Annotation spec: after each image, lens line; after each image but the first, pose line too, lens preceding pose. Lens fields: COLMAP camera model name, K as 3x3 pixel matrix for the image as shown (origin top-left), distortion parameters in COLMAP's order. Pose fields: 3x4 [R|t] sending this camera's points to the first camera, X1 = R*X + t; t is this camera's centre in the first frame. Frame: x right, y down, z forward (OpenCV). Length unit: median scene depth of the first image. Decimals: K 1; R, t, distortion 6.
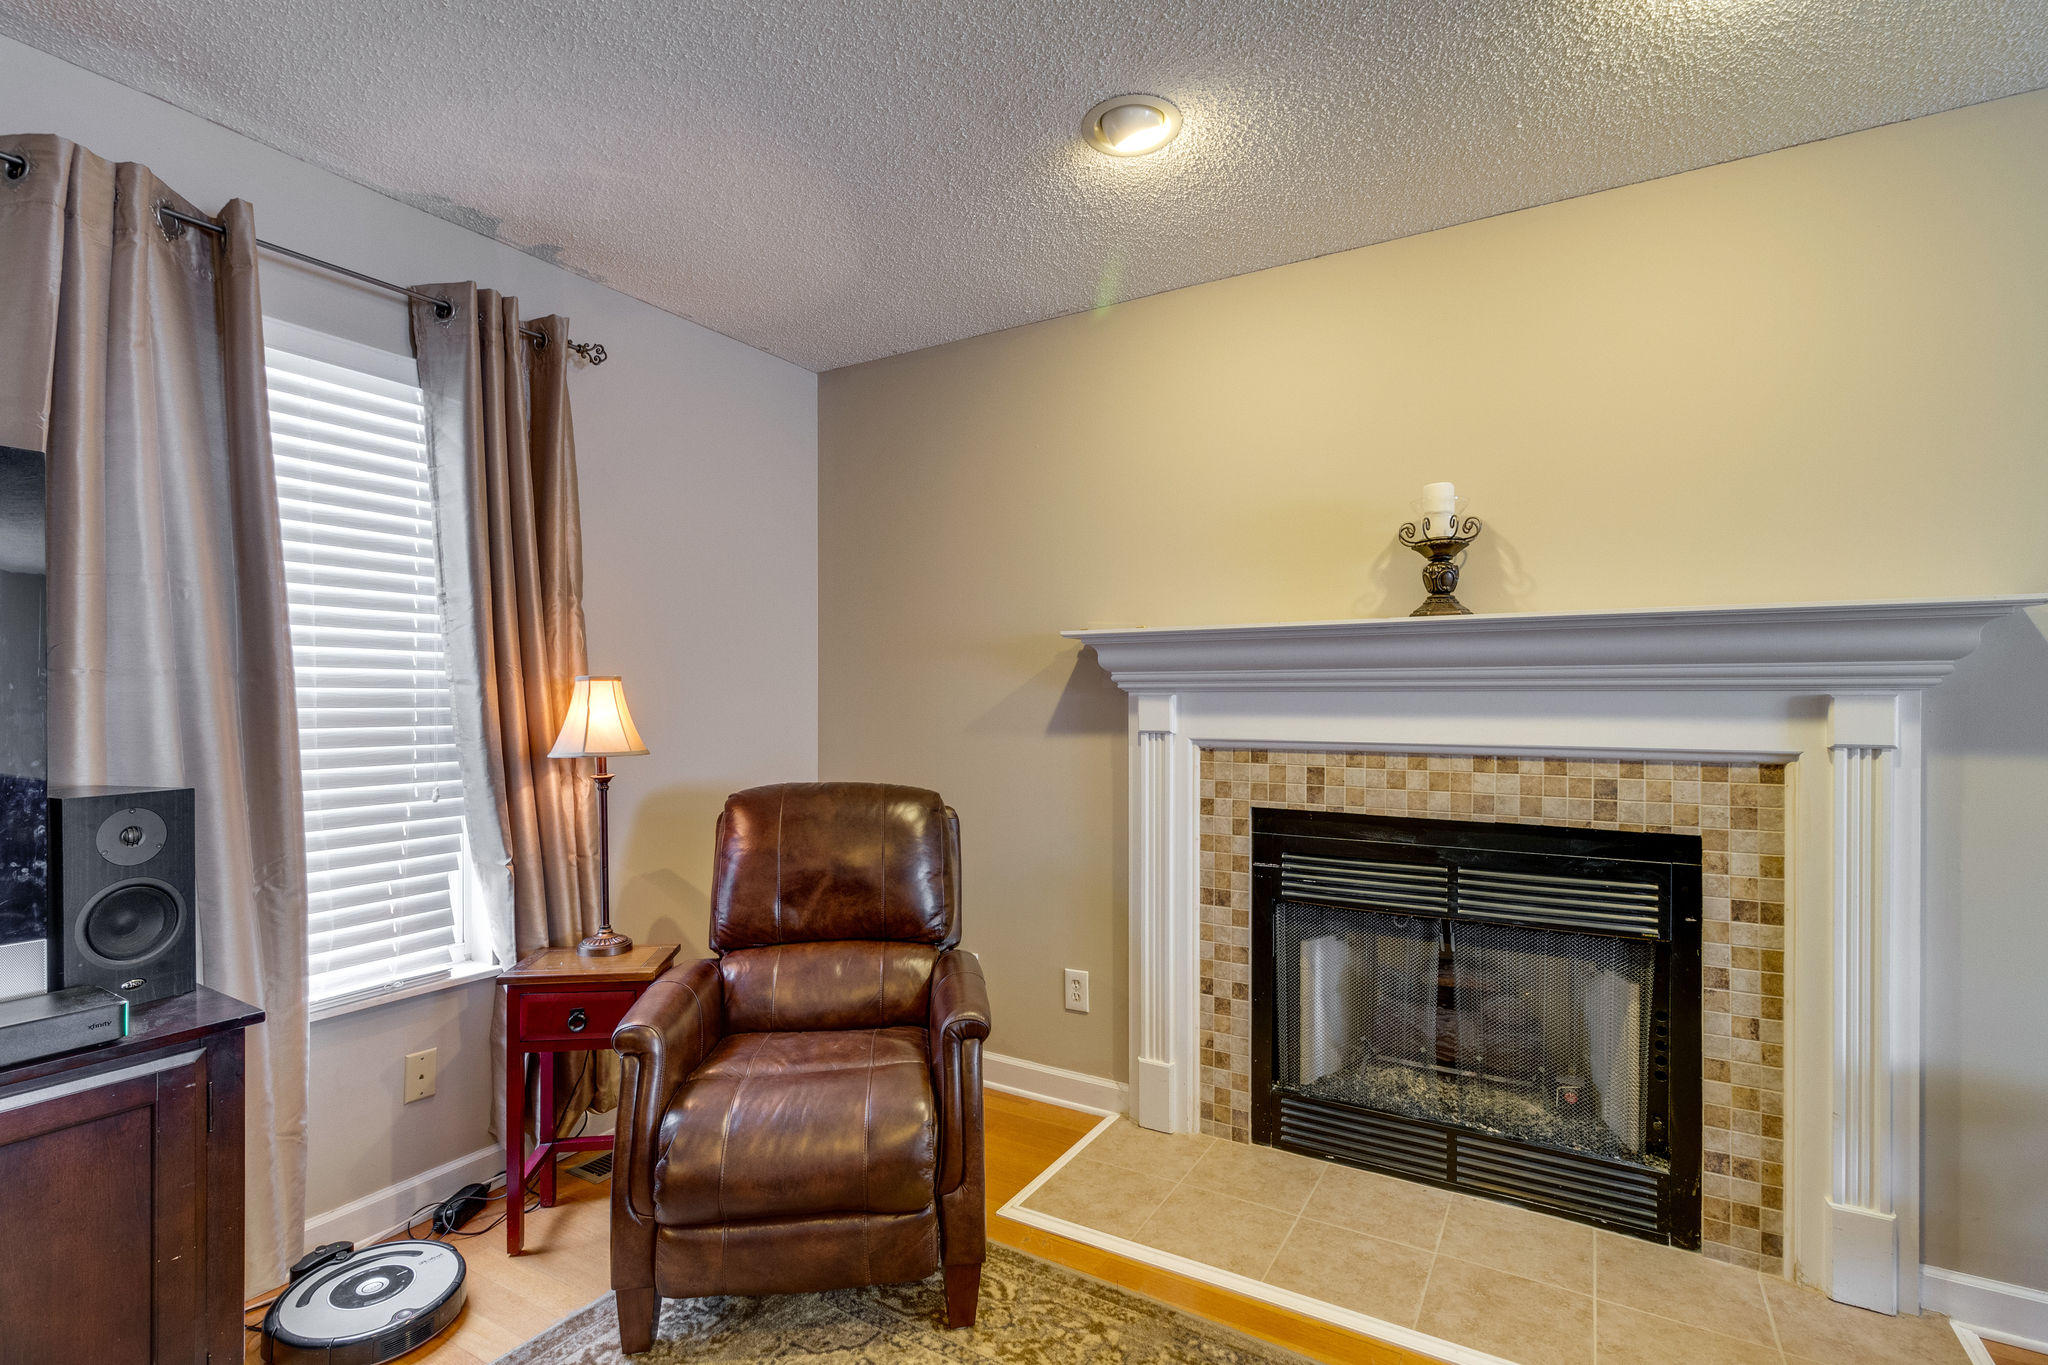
lens RADIAL K [[947.9, 0, 1026.2], [0, 947.9, 696.5], [0, 0, 1]] dist [0.003693, 0.000276]
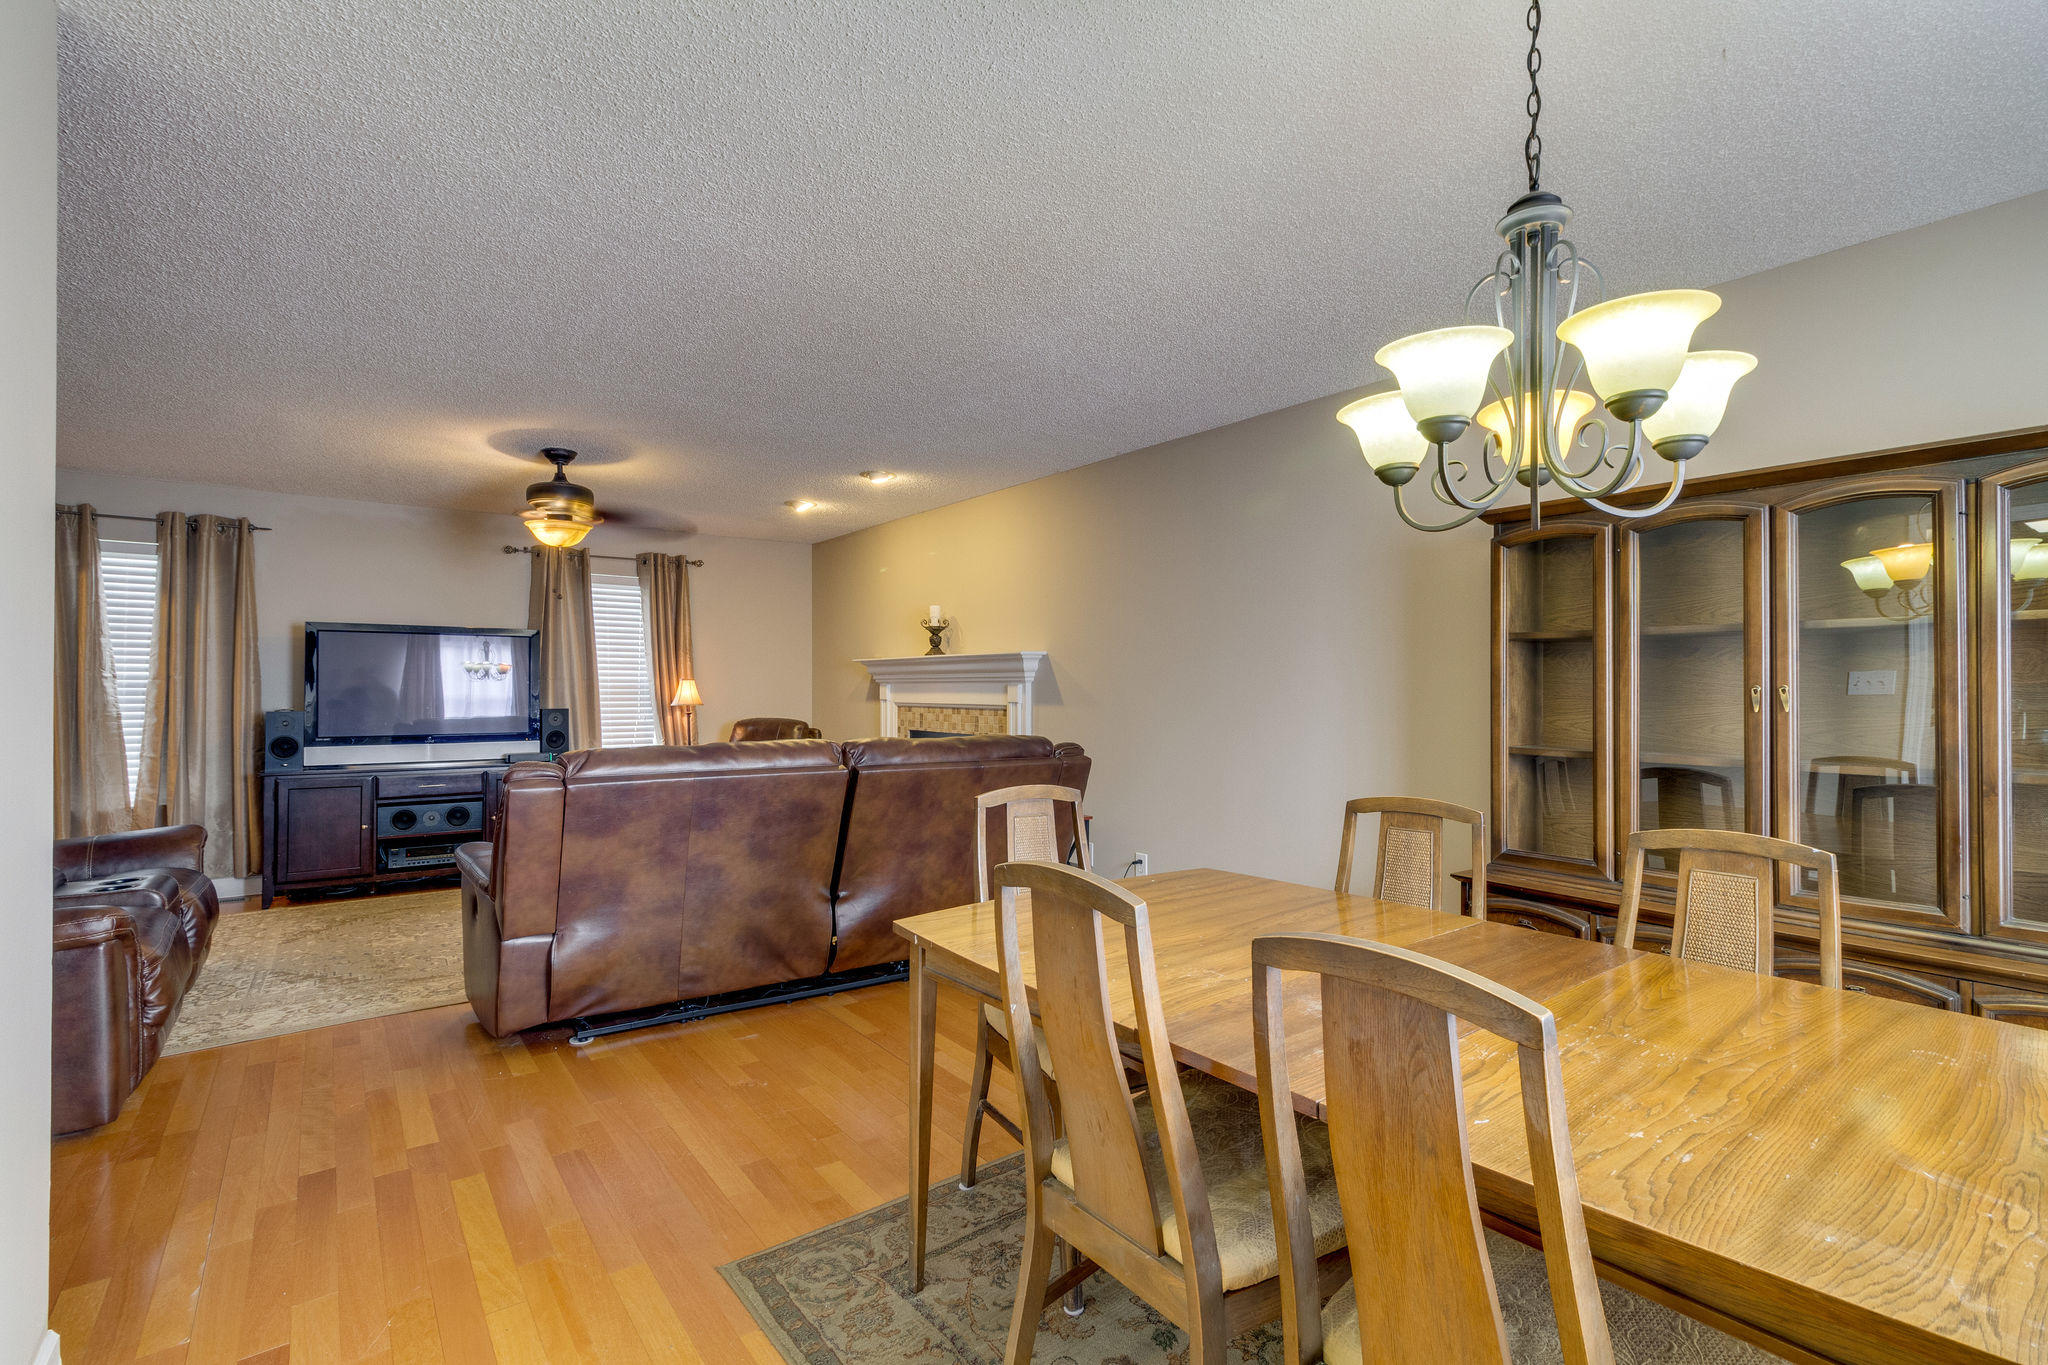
lens RADIAL K [[947.9, 0, 1026.2], [0, 947.9, 696.5], [0, 0, 1]] dist [0.003693, 0.000276]
pose [[0.925600, 0.002321, -0.378495, 1.684083], [0.001266, 0.999957, 0.009226, 0.007451], [0.378500, -0.009019, 0.925557, -1.374599]]
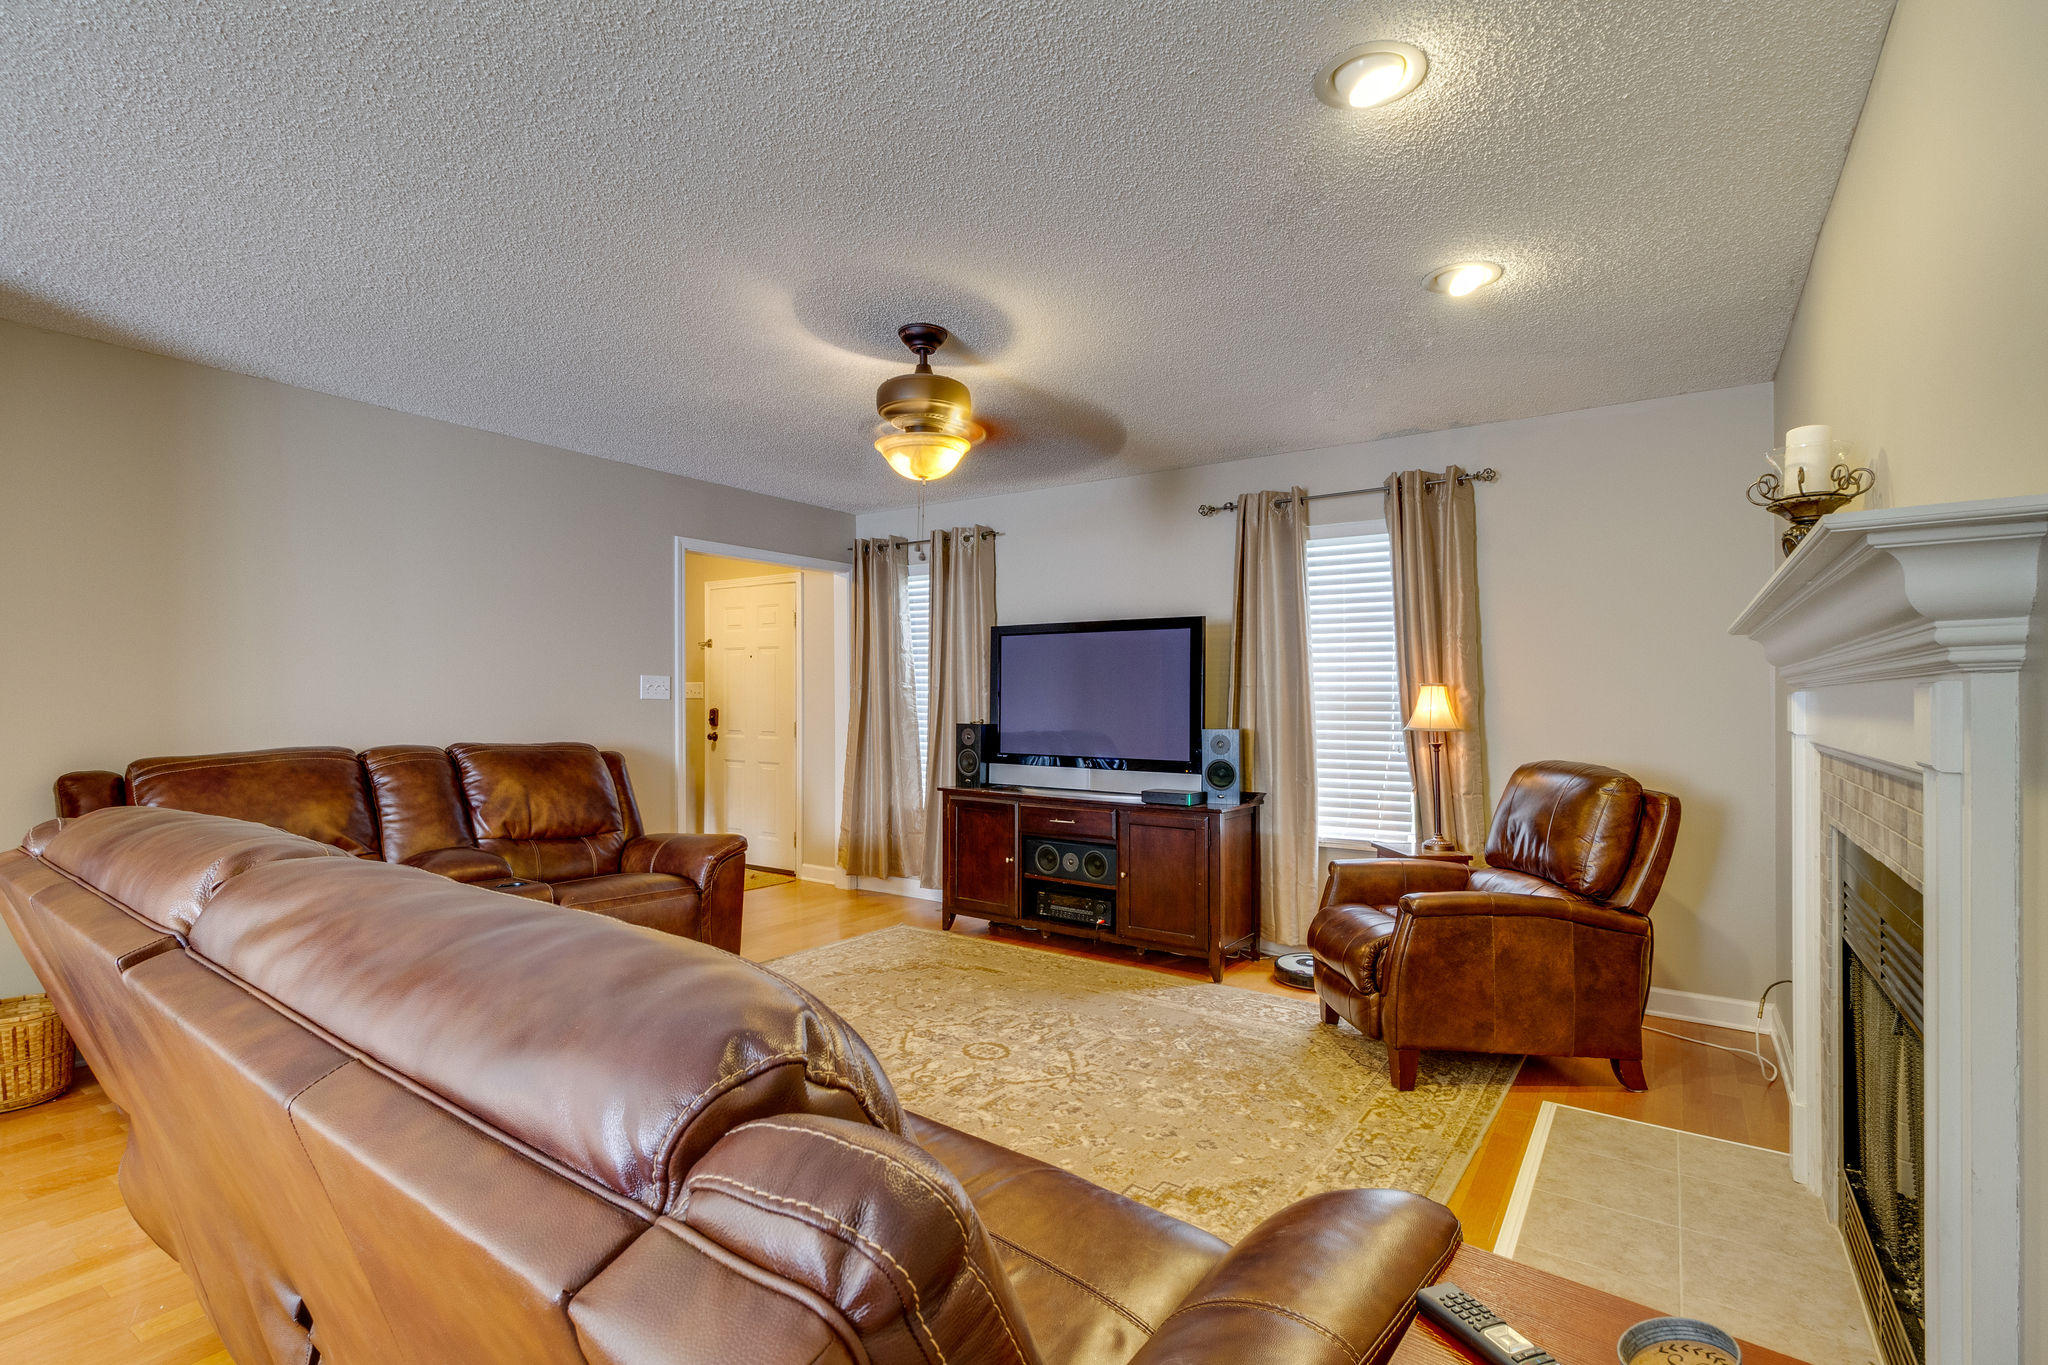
lens RADIAL K [[957.0, 0, 1032.3], [0, 957.0, 702.4], [0, 0, 1]] dist [0.000533, -0.000019]
pose [[-0.063403, -0.000789, -0.997988, 1.295864], [-0.002166, 0.999997, -0.000653, 0.014909], [0.997986, 0.002121, -0.063404, 0.401783]]
